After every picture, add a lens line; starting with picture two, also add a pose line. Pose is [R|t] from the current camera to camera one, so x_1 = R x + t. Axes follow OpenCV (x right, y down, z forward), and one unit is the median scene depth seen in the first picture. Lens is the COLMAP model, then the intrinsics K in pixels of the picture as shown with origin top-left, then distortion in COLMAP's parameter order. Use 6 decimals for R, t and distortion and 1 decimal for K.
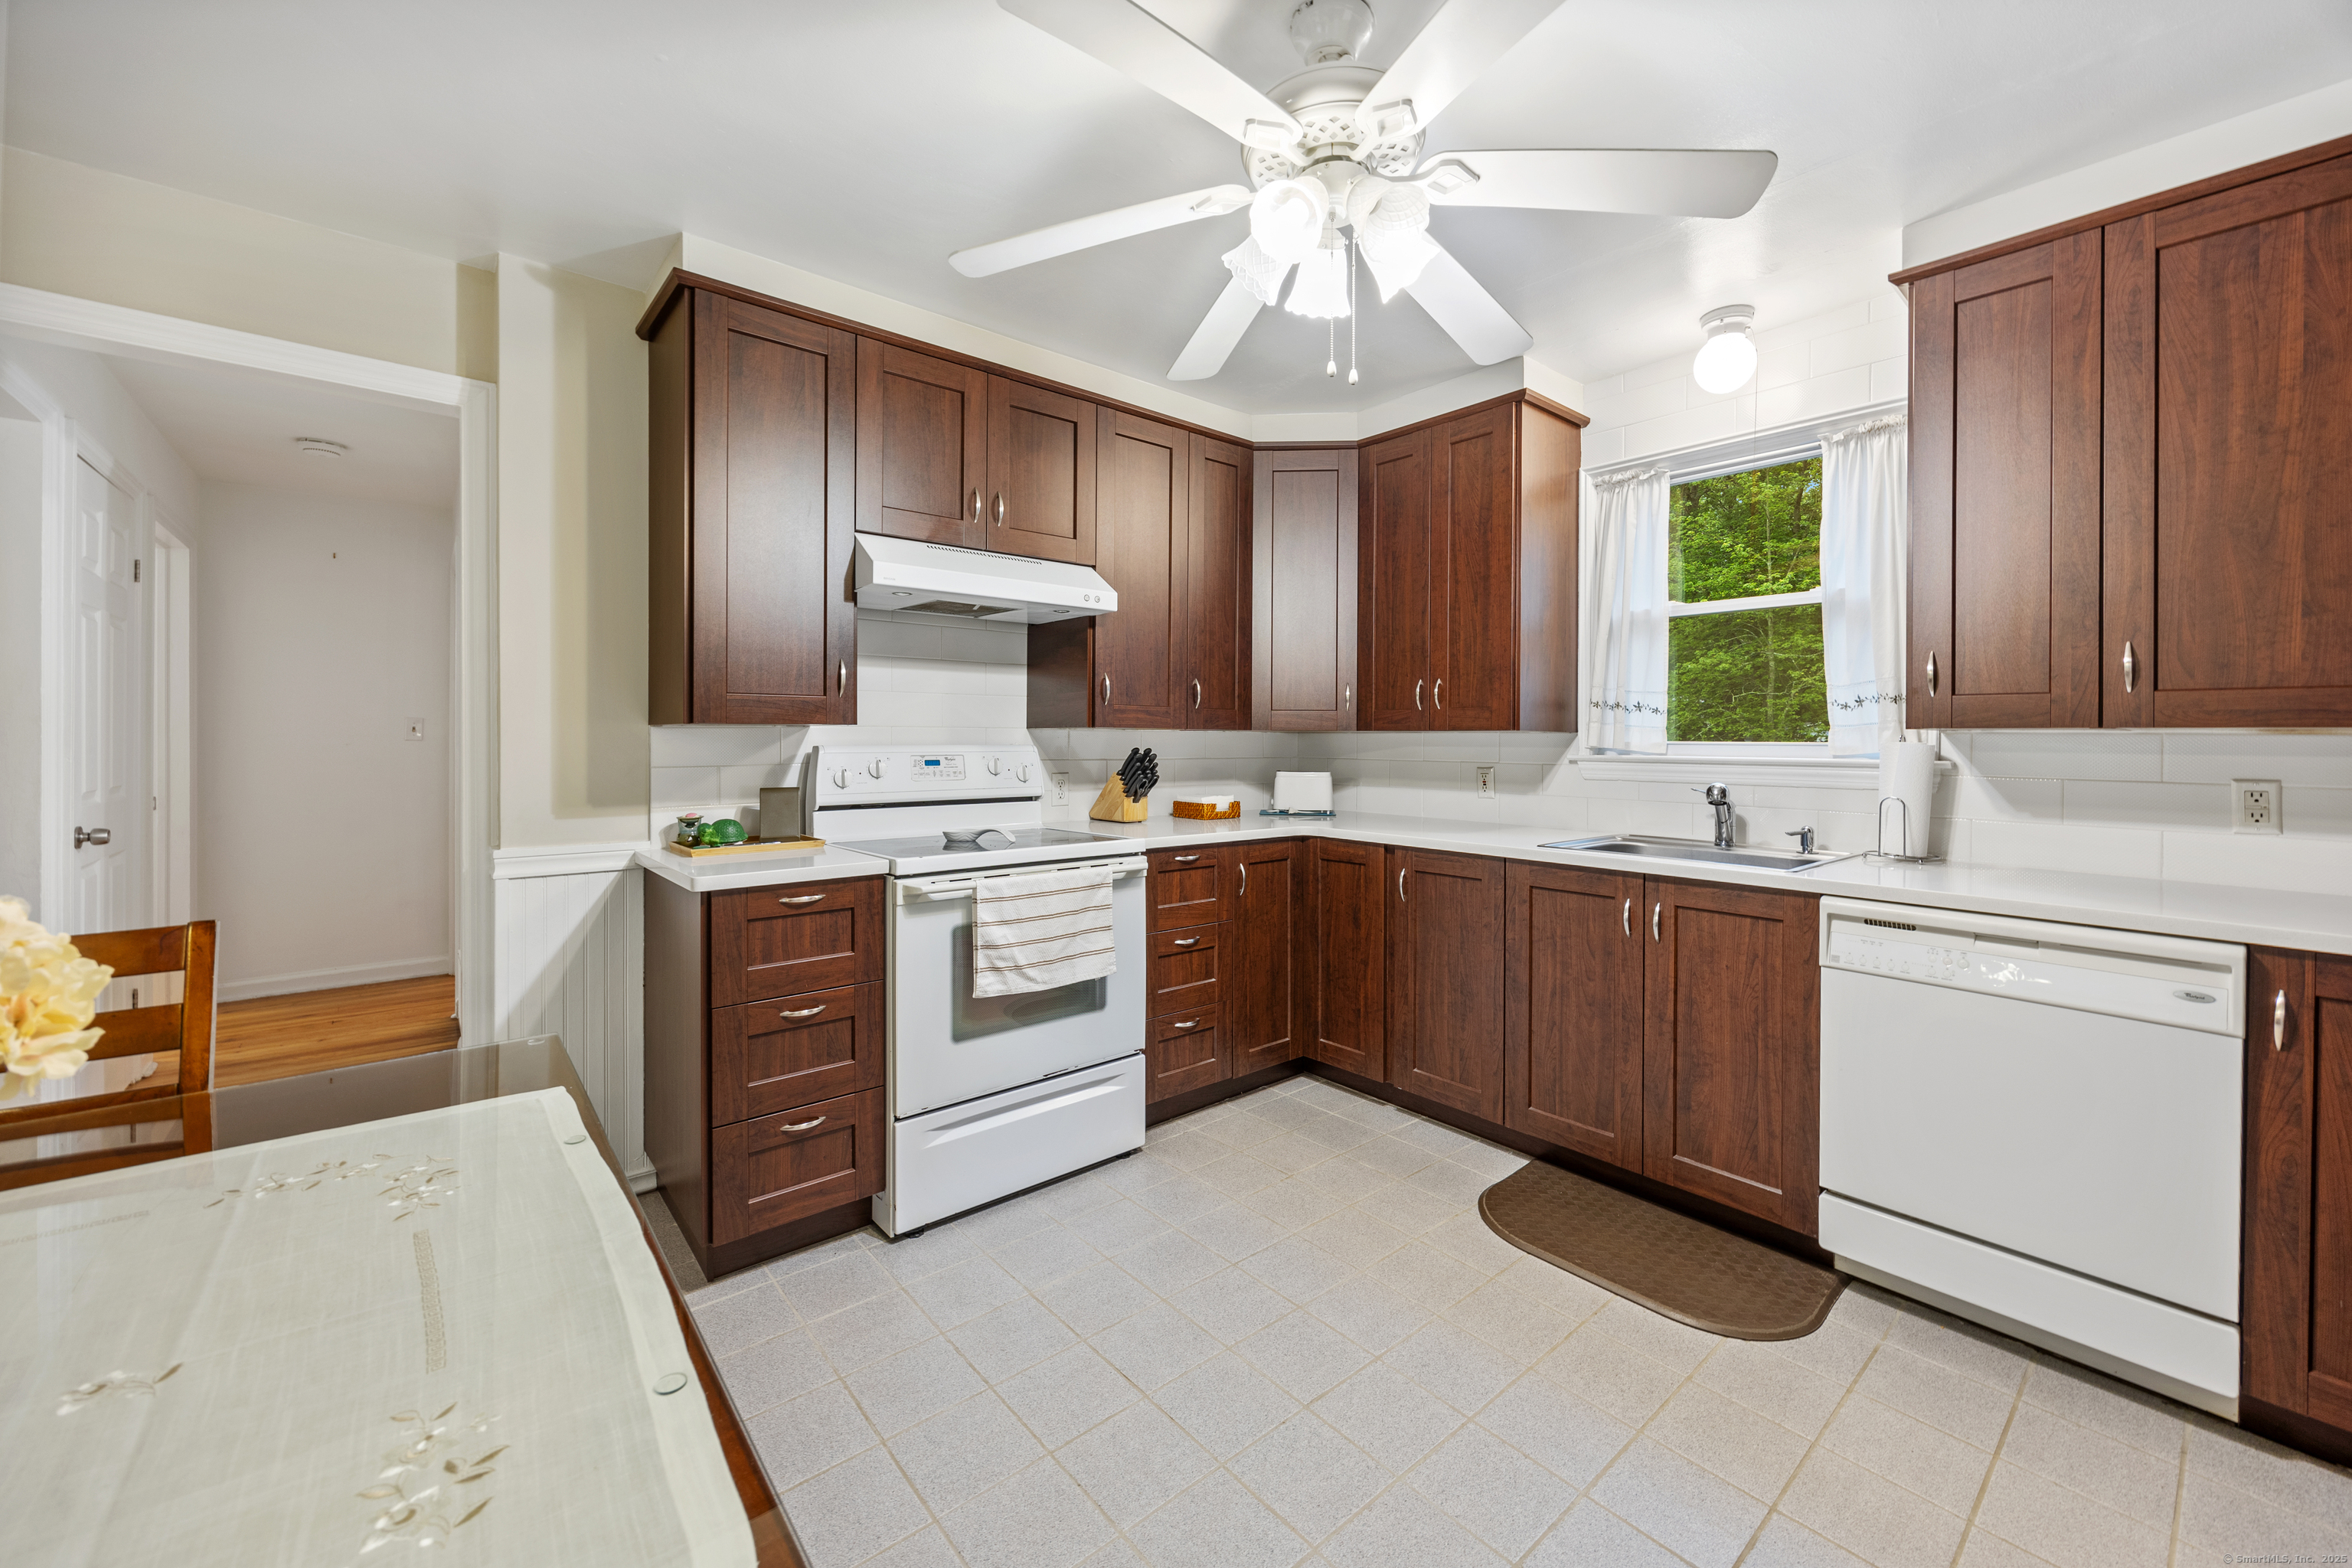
lens RADIAL K [[940.4, 0, 1212.8], [0, 940.4, 737.2], [0, 0, 1]] dist [-0.000007, 0.000250]
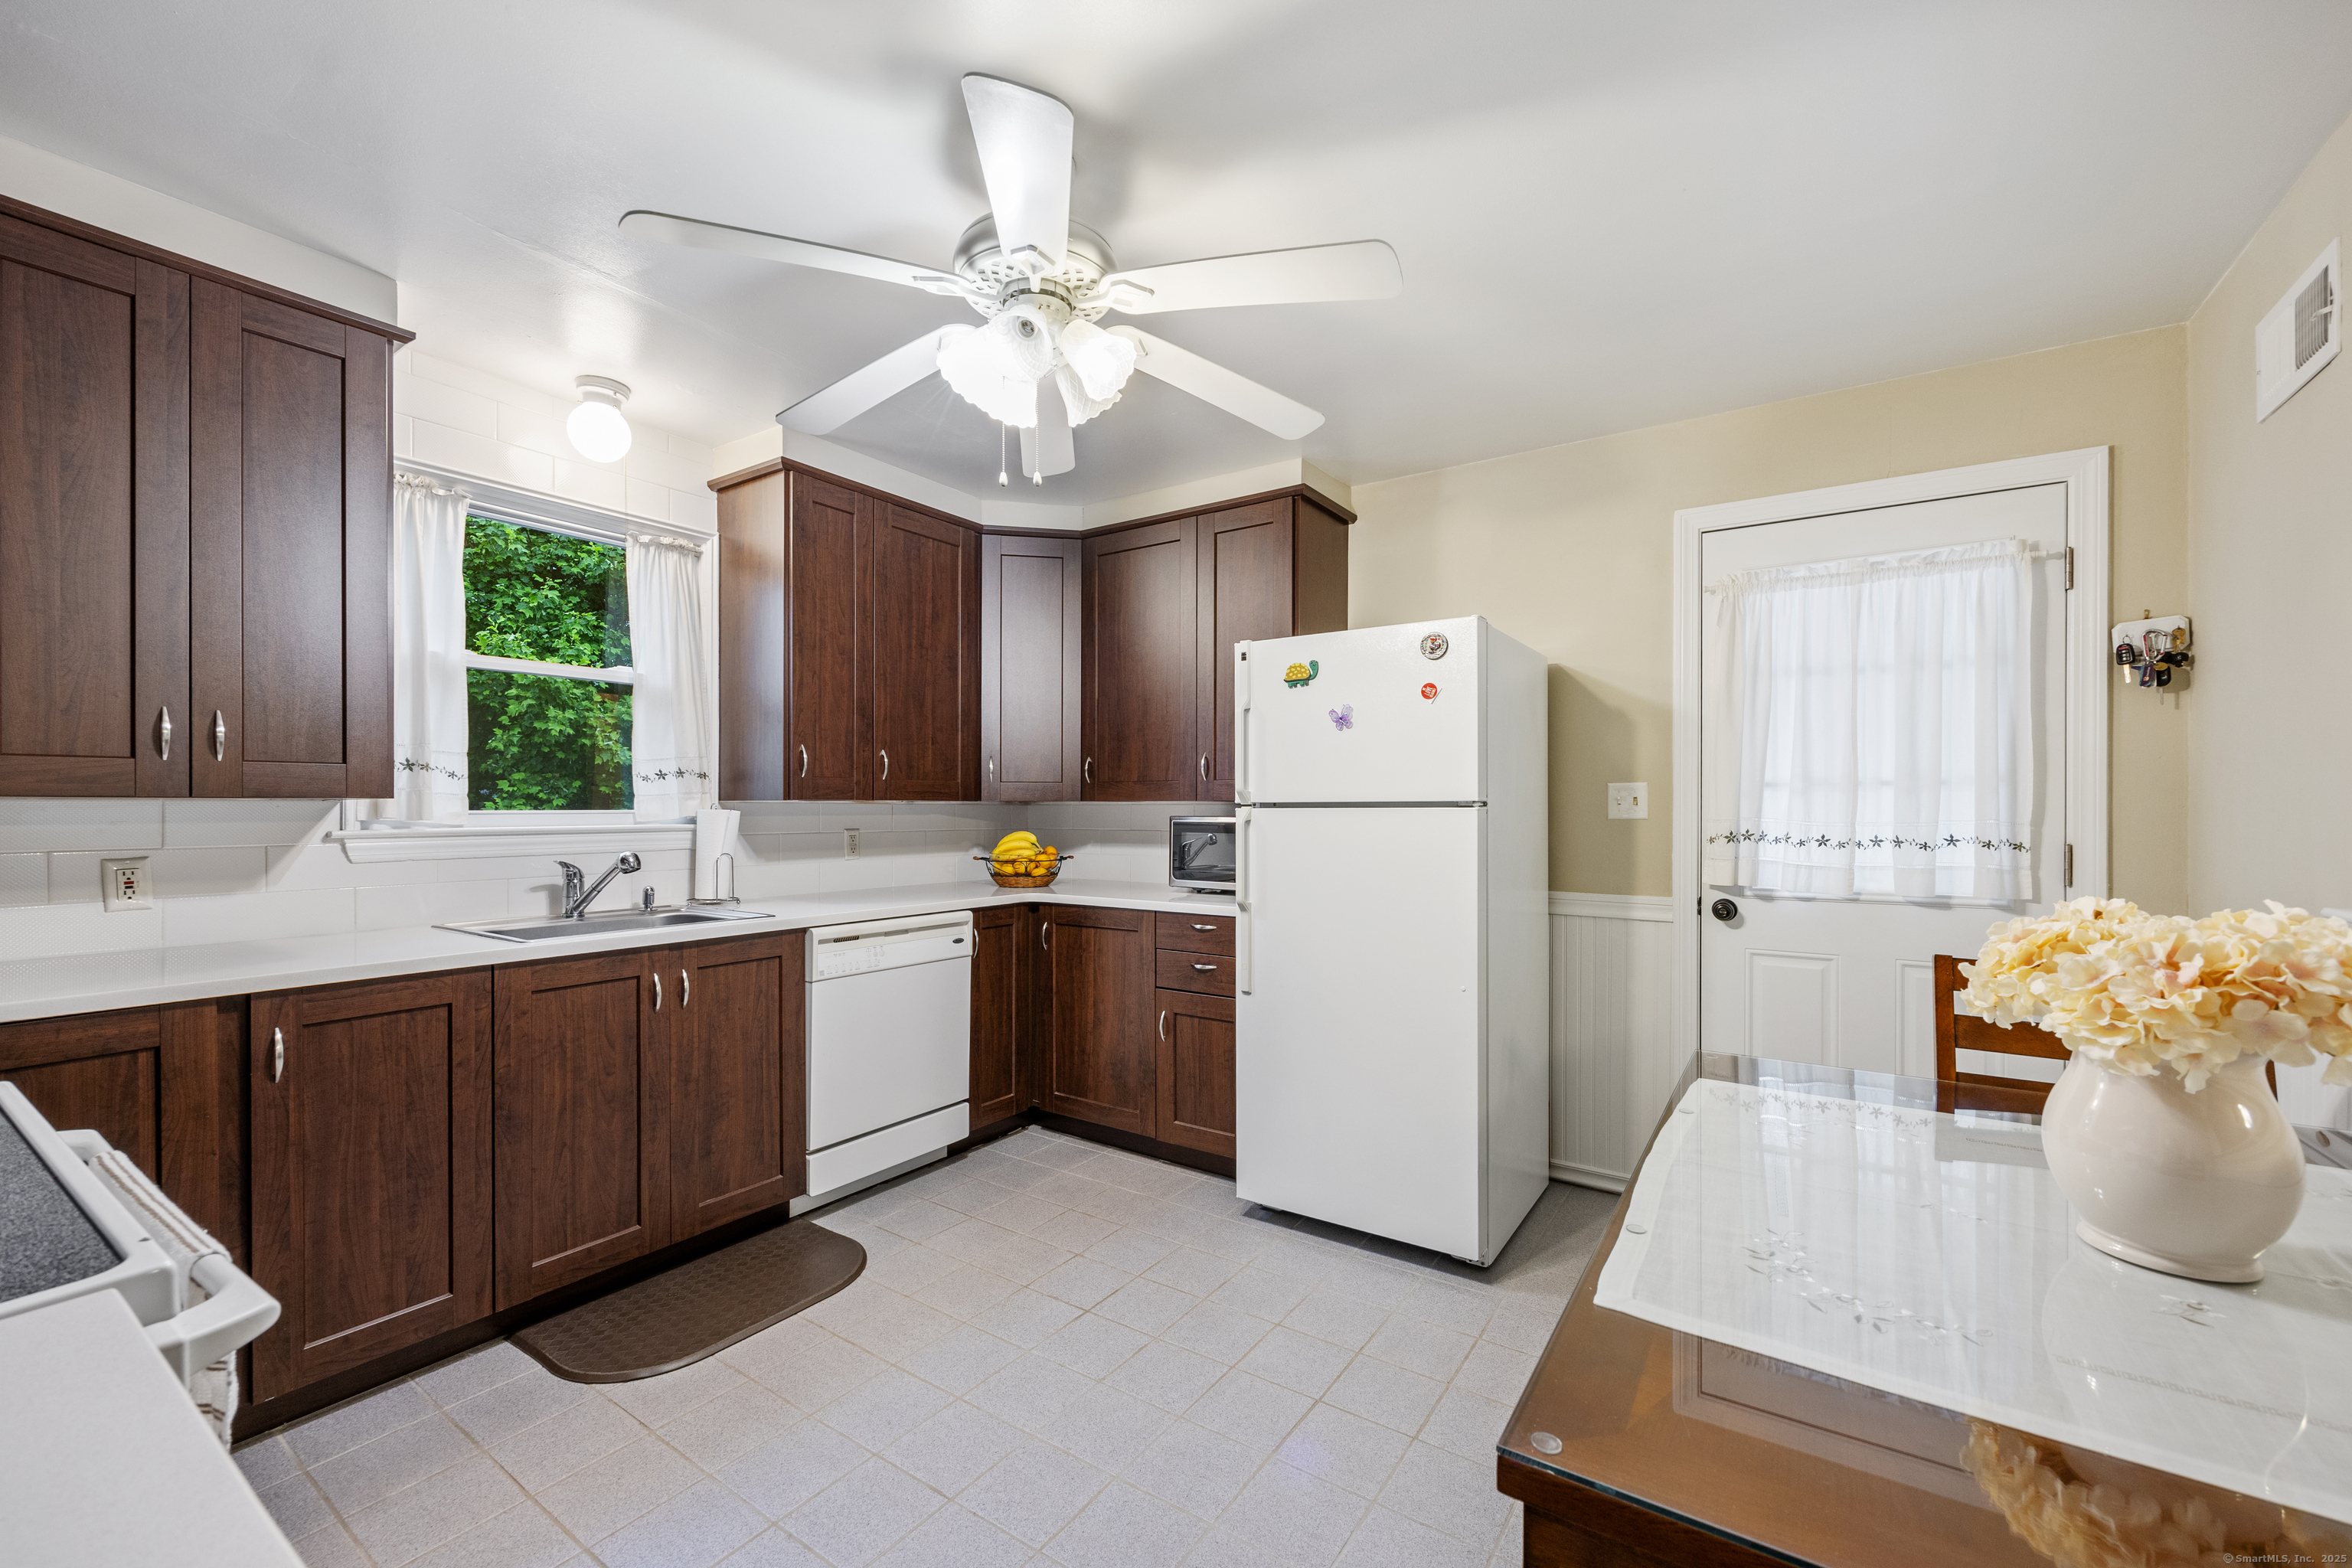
lens RADIAL K [[940.4, 0, 1177.9], [0, 940.4, 808.9], [0, 0, 1]] dist [-0.000007, 0.000250]
pose [[-0.261389, -0.008105, 0.965200, -0.600958], [-0.000965, 0.999966, 0.008136, -0.006204], [-0.965233, 0.001195, -0.261388, 0.690209]]
